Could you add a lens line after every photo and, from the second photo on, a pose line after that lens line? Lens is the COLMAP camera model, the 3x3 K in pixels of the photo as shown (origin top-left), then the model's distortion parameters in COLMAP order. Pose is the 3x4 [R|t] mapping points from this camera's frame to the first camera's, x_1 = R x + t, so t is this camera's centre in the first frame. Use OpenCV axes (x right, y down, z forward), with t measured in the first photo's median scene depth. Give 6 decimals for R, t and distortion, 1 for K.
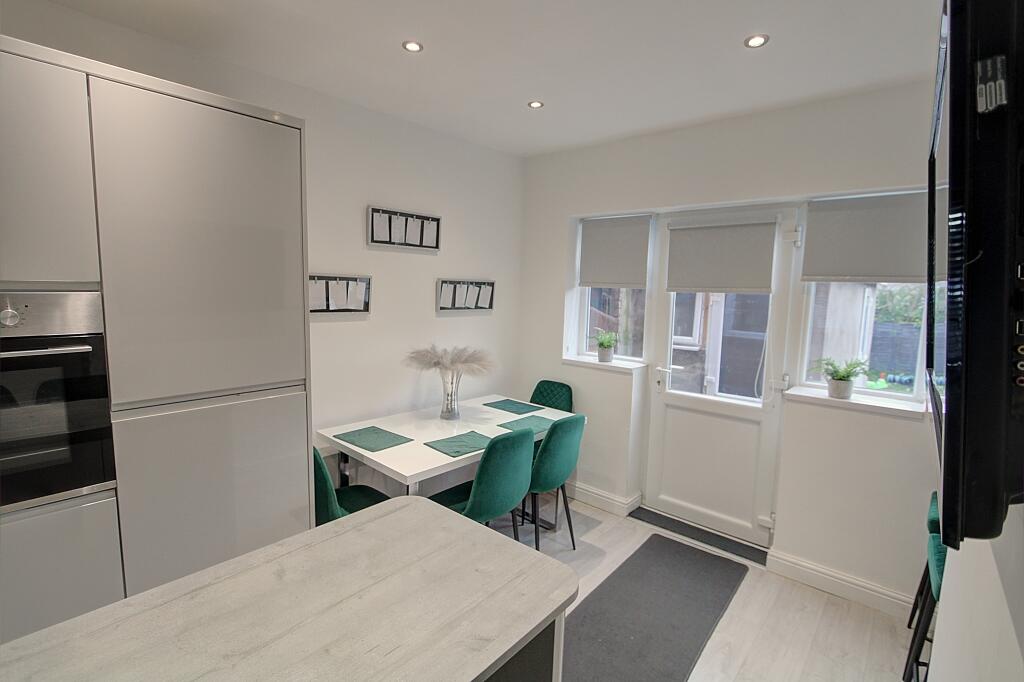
lens RADIAL K [[475.8, 0, 509.1], [0, 475.8, 341.2], [0, 0, 1]] dist [-0.014613, 0.001087]
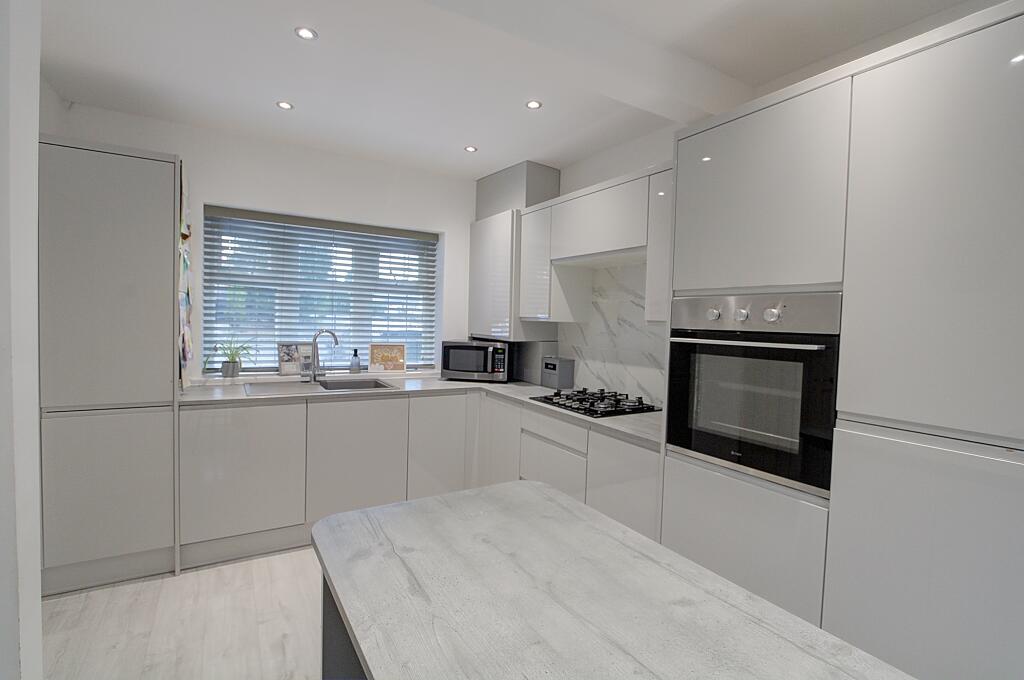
lens RADIAL K [[475.8, 0, 508.5], [0, 475.8, 341.7], [0, 0, 1]] dist [-0.014613, 0.001087]
pose [[-0.319308, -0.001553, -0.947650, 0.334281], [-0.143842, 0.988491, 0.046847, 0.066835], [0.936671, 0.151270, -0.315856, 0.865681]]
